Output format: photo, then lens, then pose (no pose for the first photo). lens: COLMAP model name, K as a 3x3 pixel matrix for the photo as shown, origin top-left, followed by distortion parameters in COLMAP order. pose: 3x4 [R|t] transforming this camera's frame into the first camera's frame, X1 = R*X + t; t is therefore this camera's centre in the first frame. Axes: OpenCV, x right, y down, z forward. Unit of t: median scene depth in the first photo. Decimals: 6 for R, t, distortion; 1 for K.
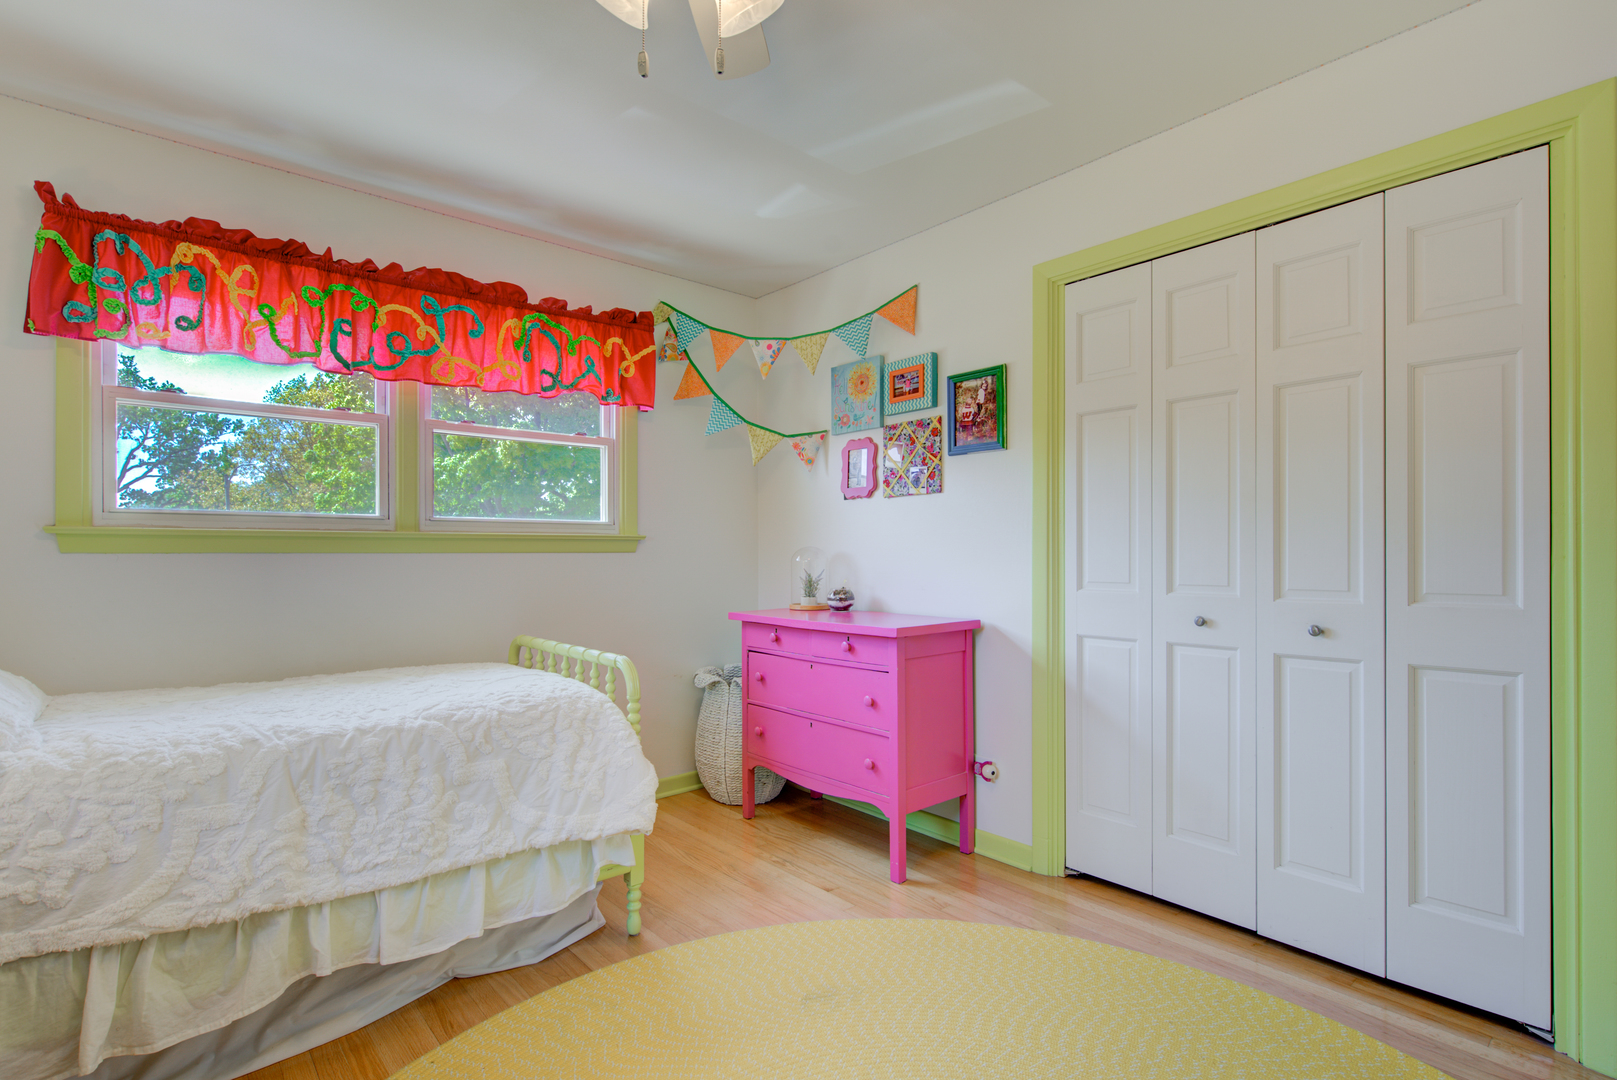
lens RADIAL K [[773.0, 0, 807.5], [0, 773.0, 557.4], [0, 0, 1]] dist [0.001688, 0.000243]
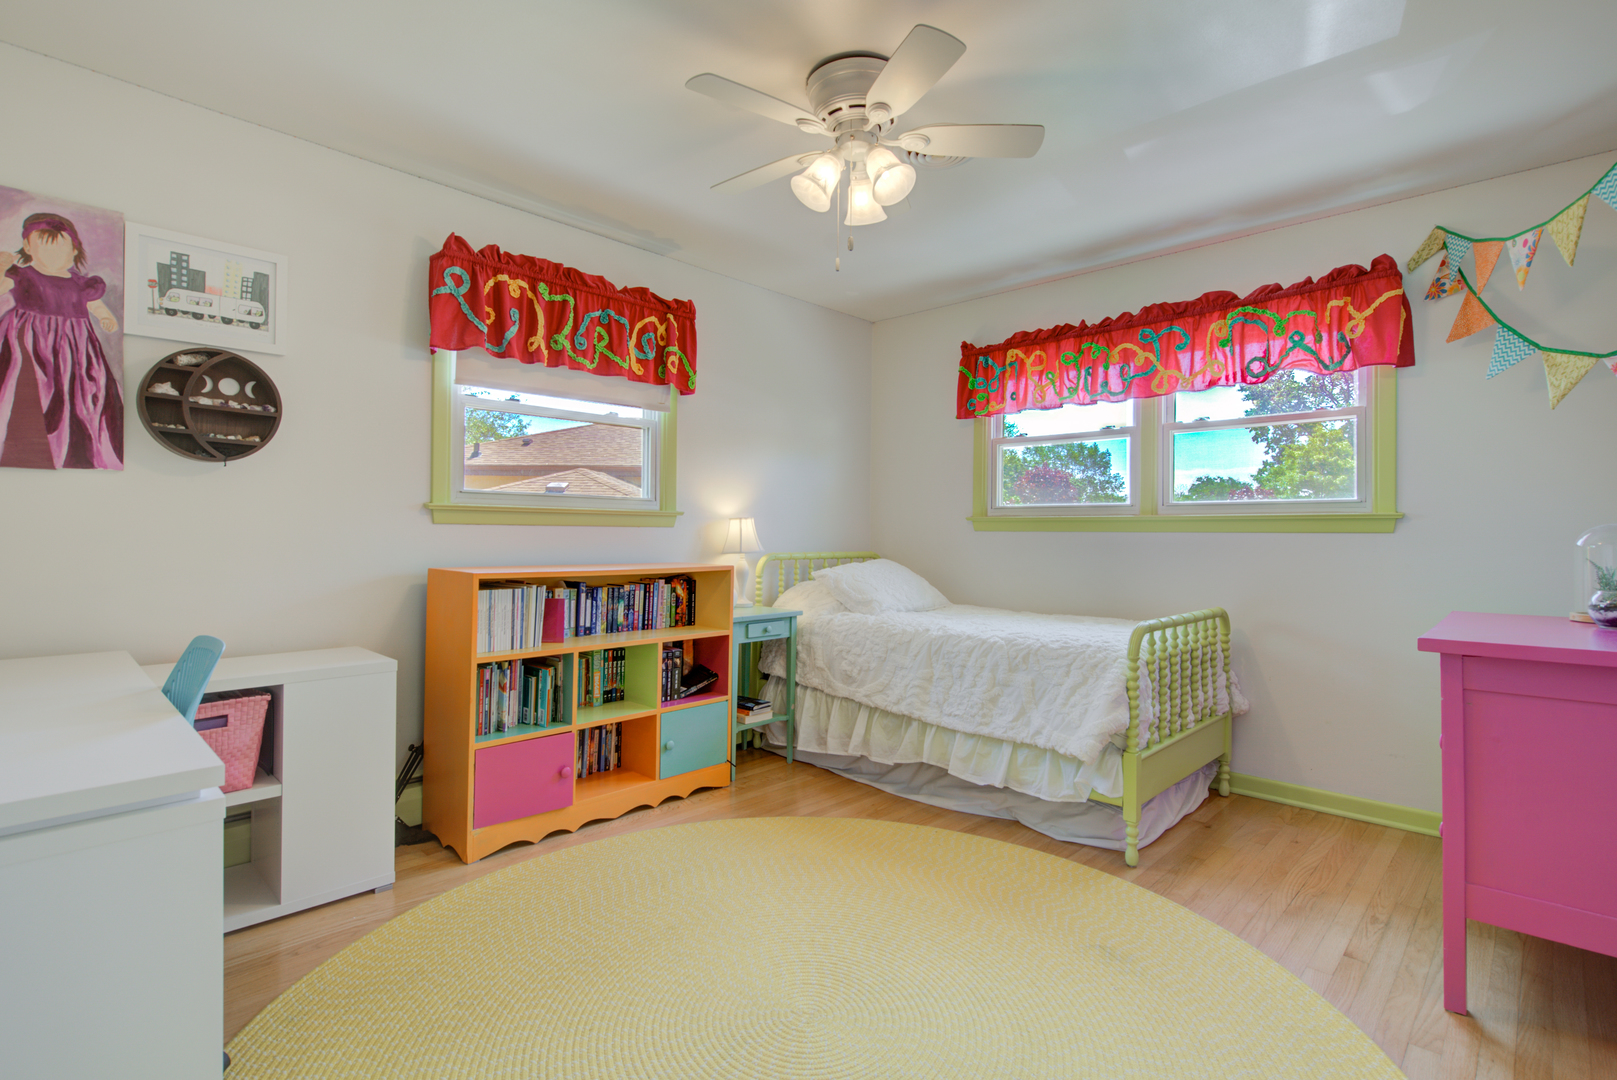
lens RADIAL K [[773.0, 0, 807.2], [0, 773.0, 527.9], [0, 0, 1]] dist [0.001688, 0.000243]
pose [[0.088364, -0.002851, -0.996084, 0.844357], [-0.012540, 0.999913, -0.003974, -0.000651], [0.996009, 0.012842, 0.088321, 0.402006]]
